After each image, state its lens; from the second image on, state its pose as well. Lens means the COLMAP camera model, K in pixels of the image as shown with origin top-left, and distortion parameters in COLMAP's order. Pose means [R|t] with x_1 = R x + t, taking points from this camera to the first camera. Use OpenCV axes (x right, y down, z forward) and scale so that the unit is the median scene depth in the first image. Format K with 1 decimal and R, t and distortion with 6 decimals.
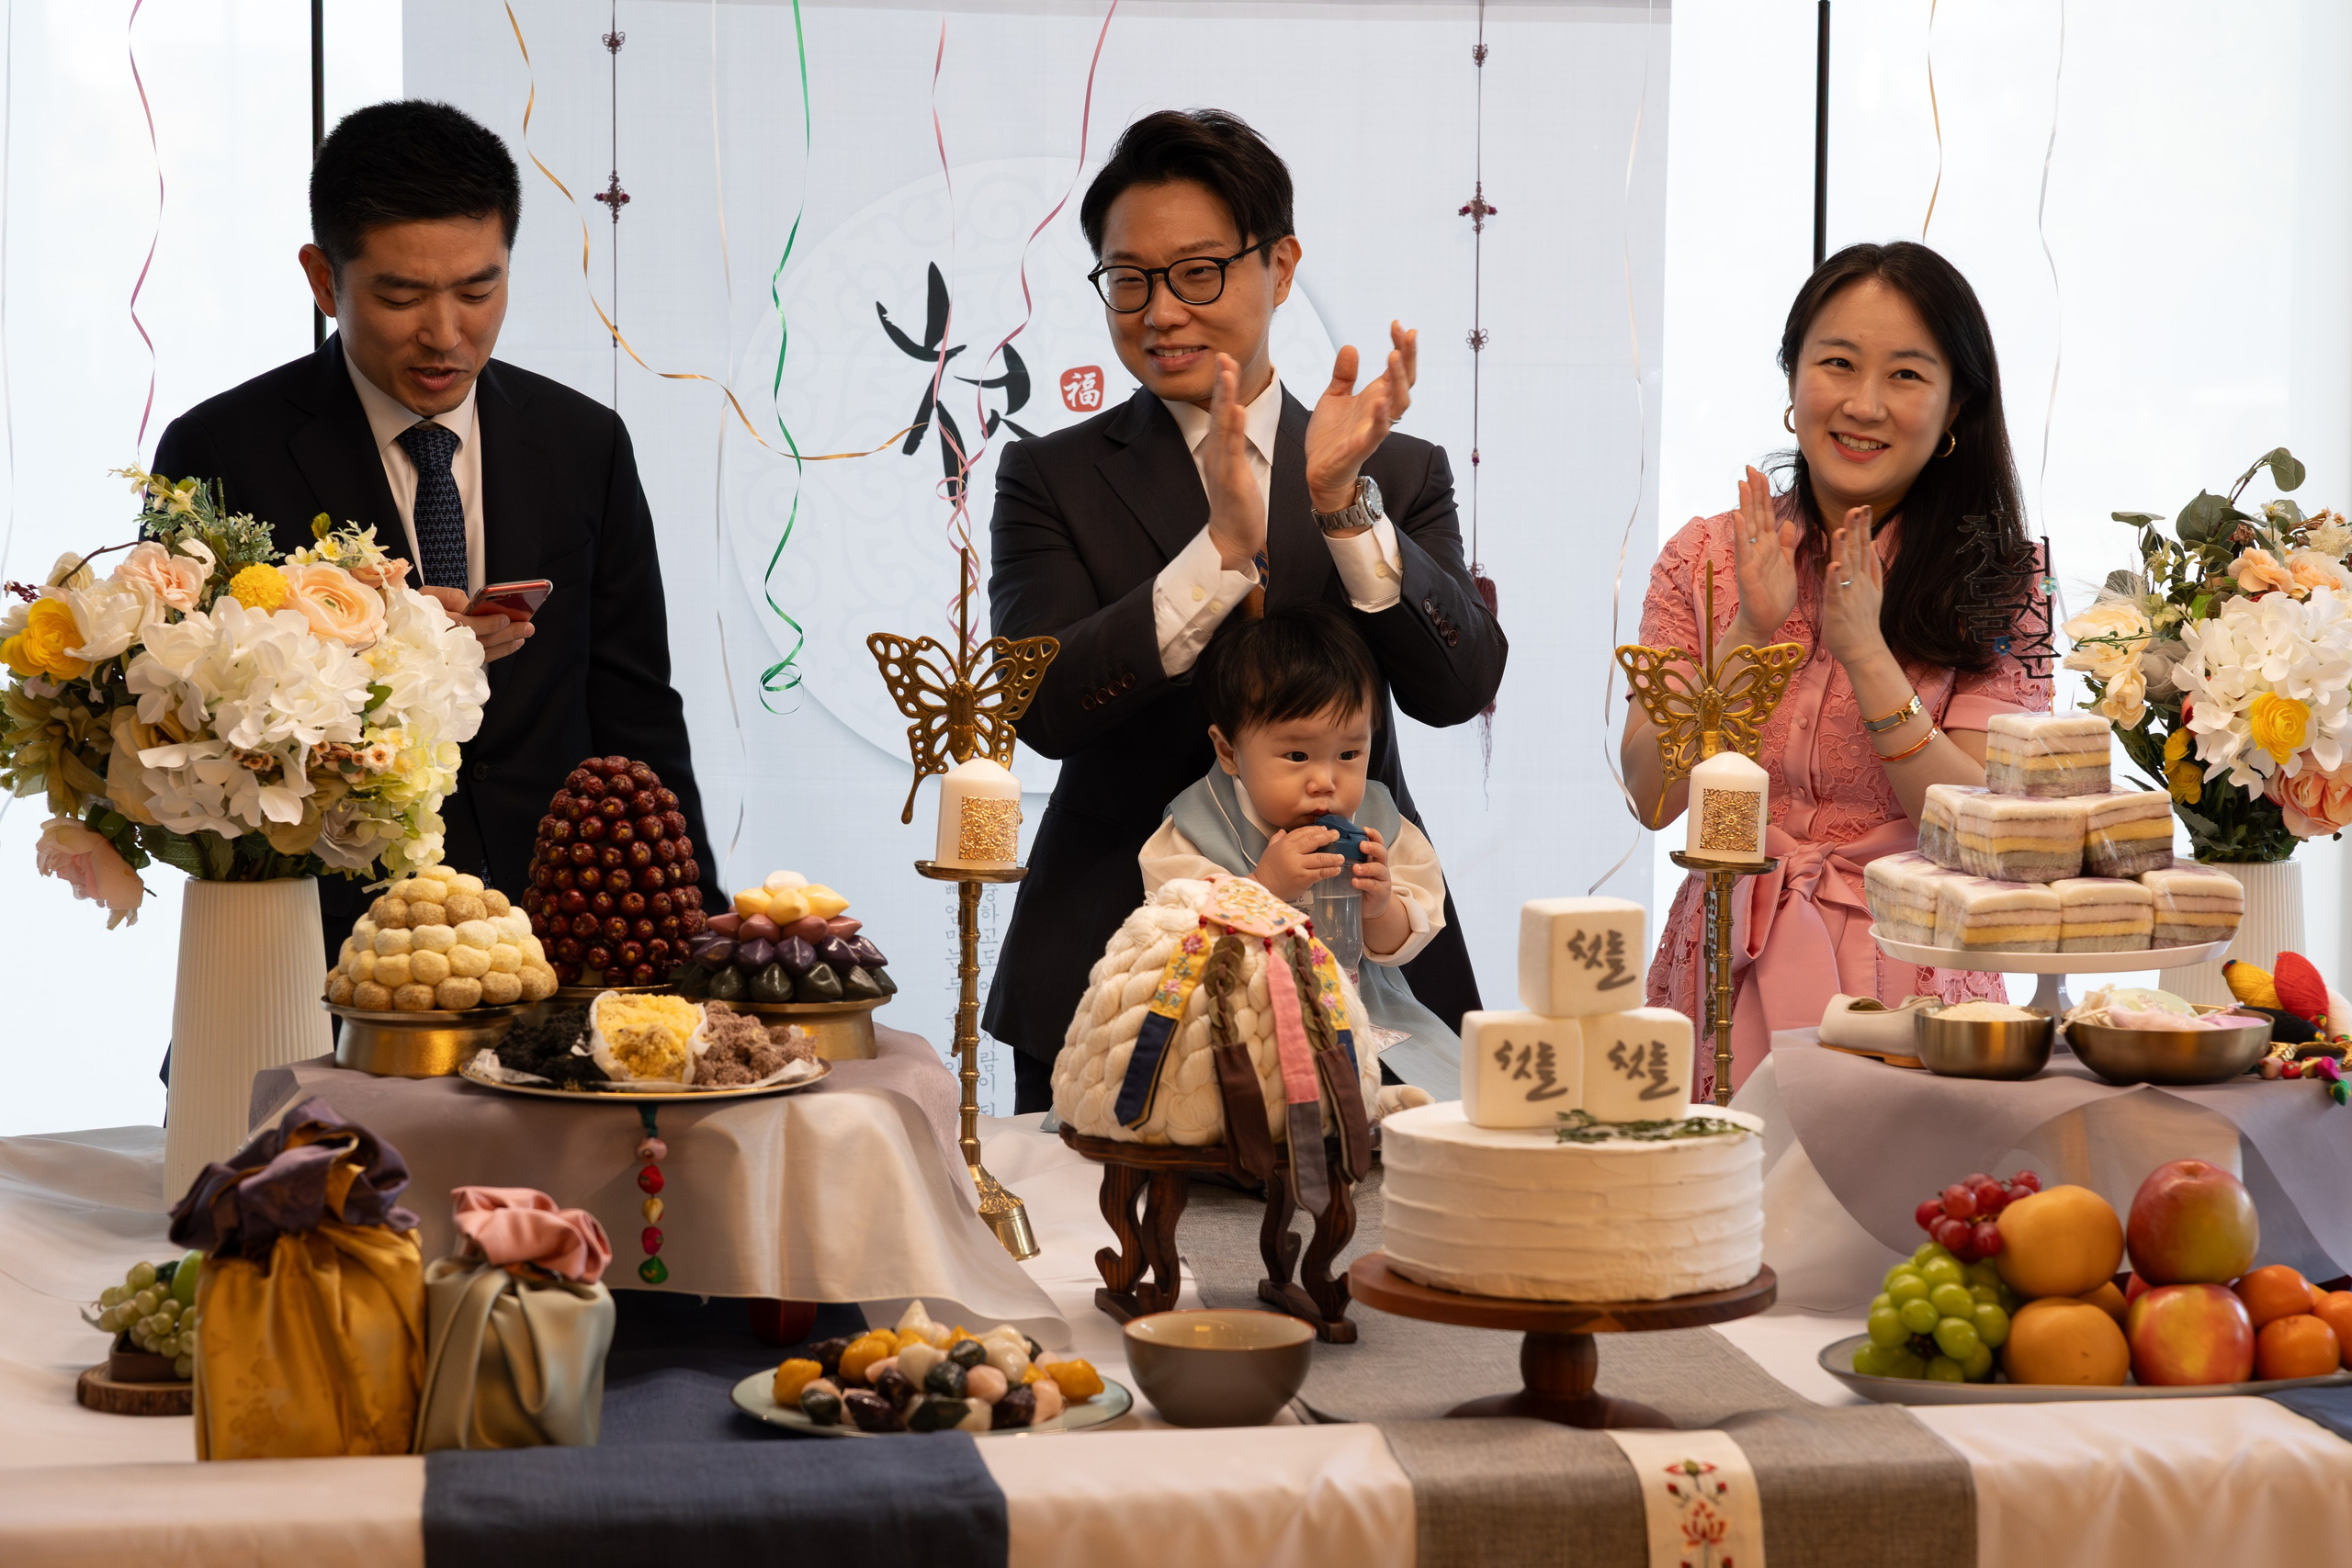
lens RADIAL K [[4511.4, 0, 1182.6], [0, 4511.4, 765.9], [0, 0, 1]] dist [0.004365, 0.000000]
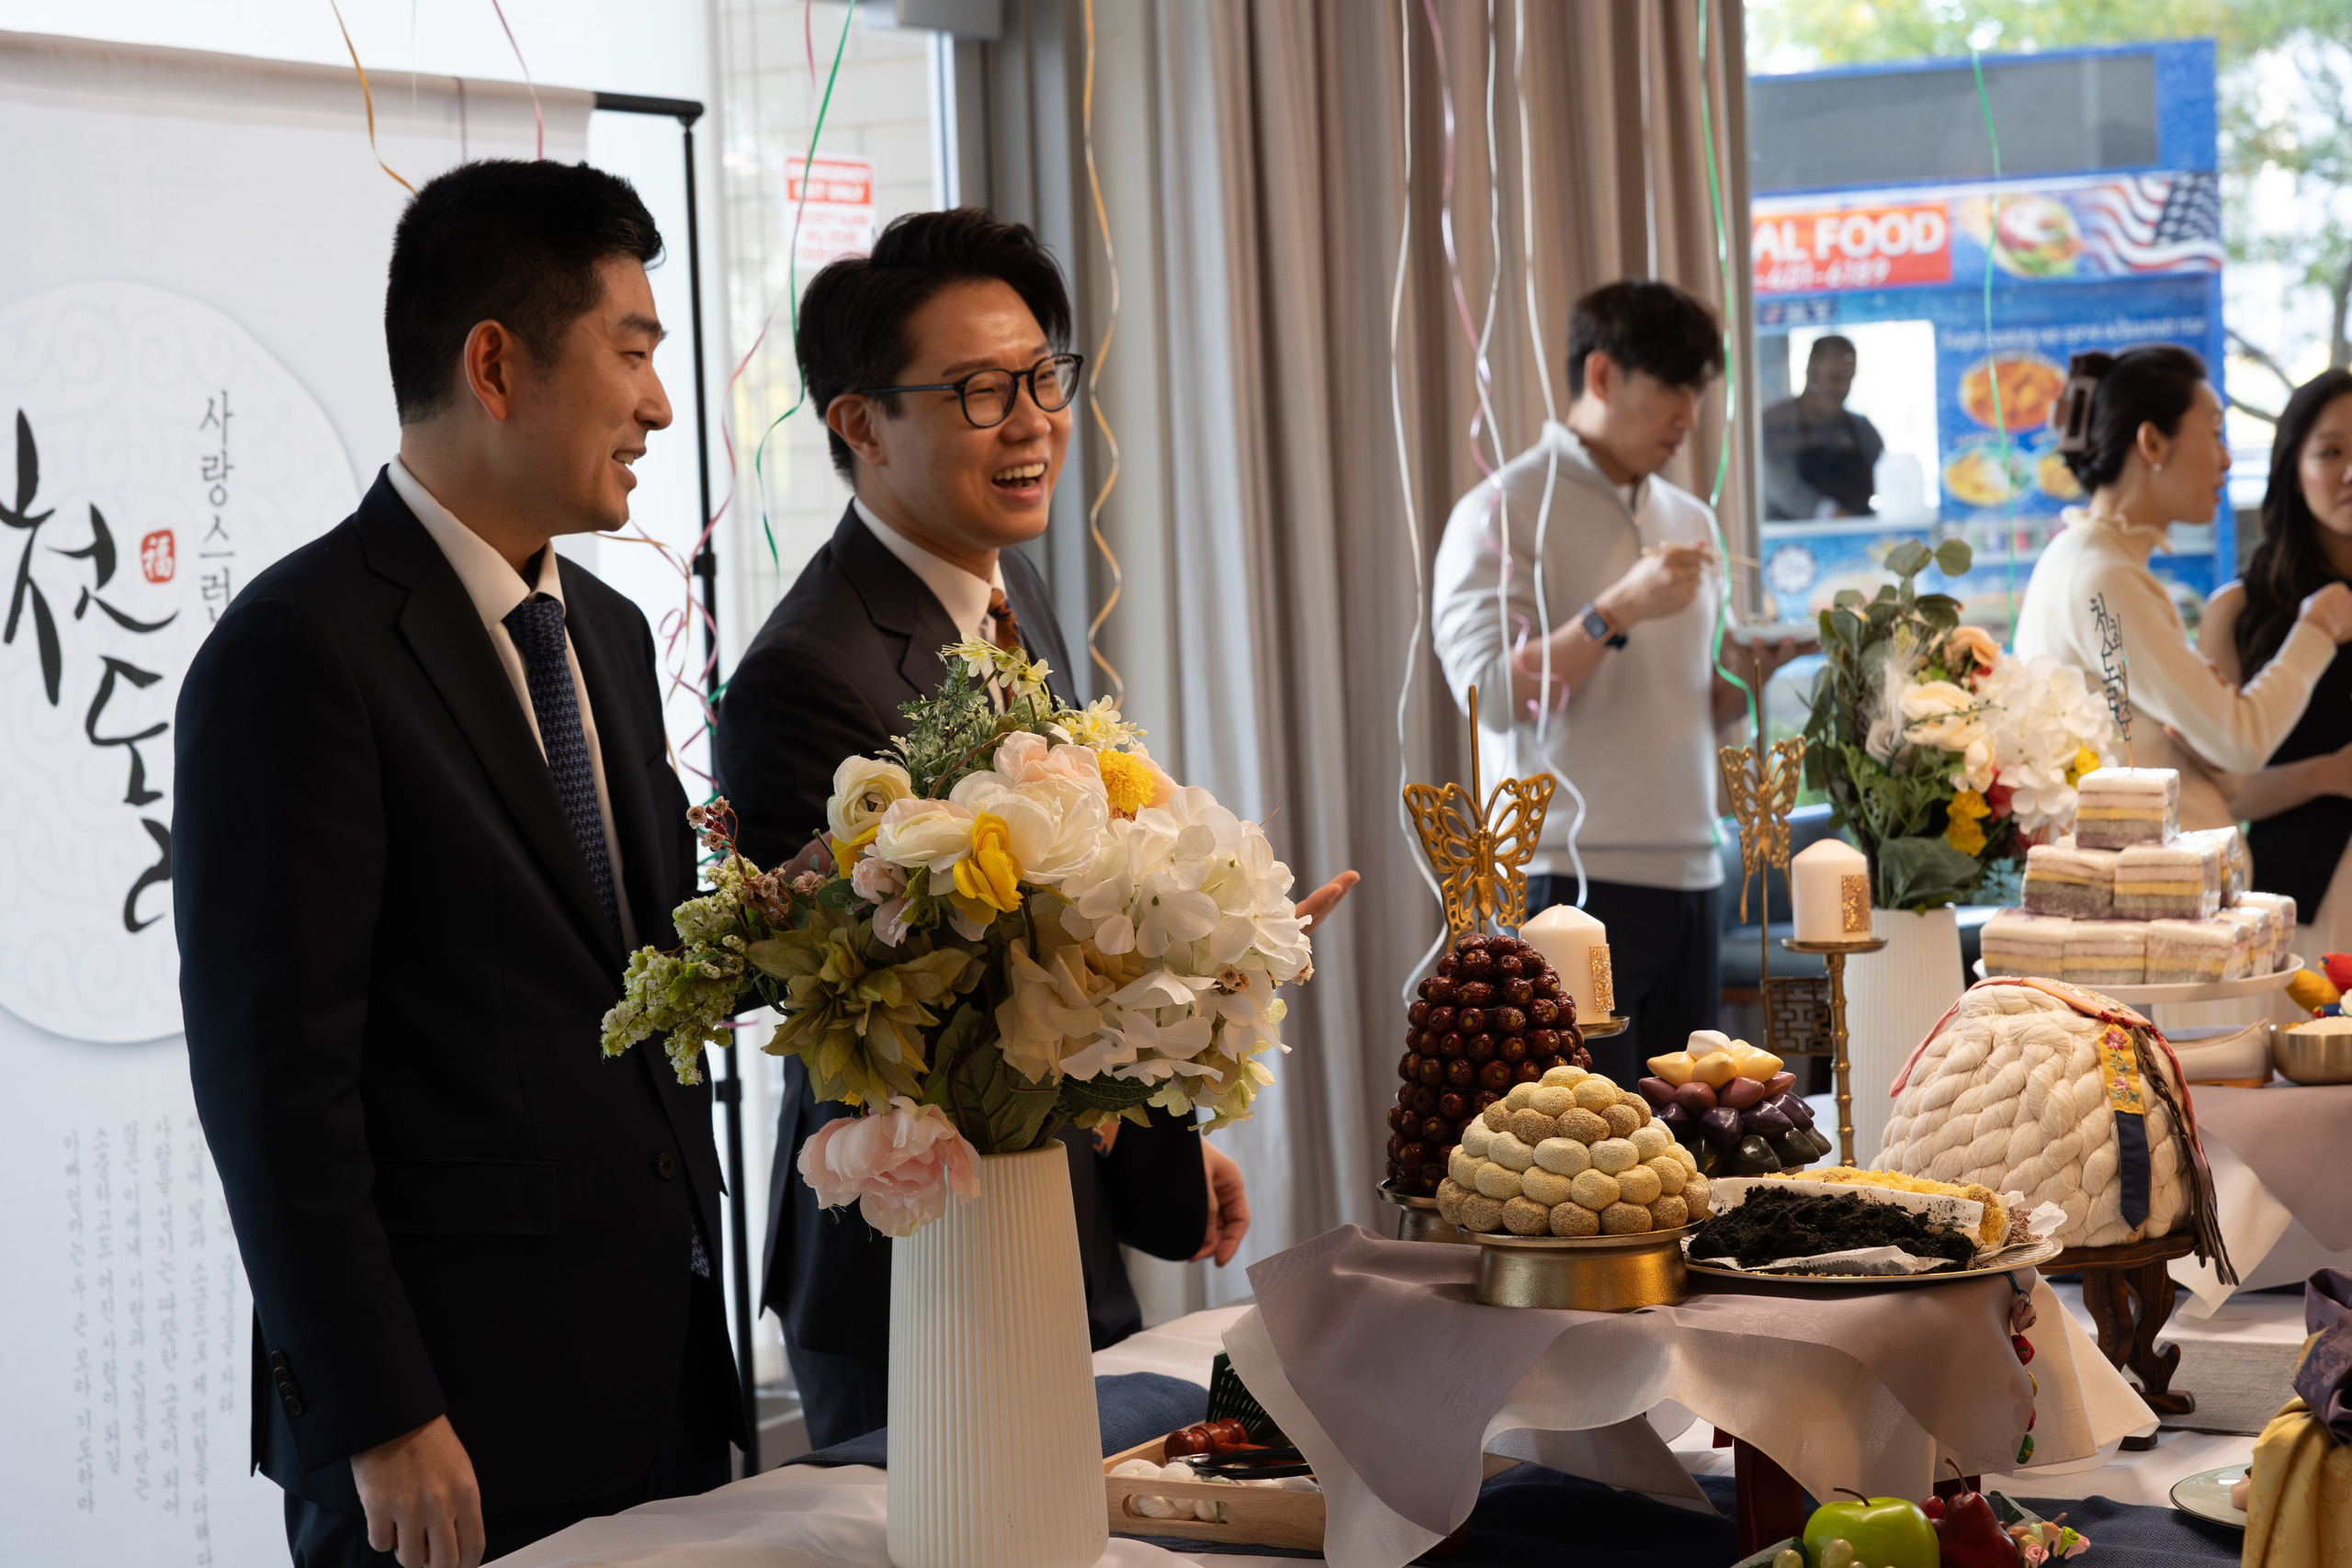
lens RADIAL K [[4511.4, 0, 1166.9], [0, 4511.4, 785.2], [0, 0, 1]] dist [0.004365, 0.000000]
pose [[0.623546, -0.075358, 0.778146, -0.910414], [0.104456, 0.994450, 0.012603, -0.051997], [-0.774777, 0.073424, 0.627957, 0.529796]]
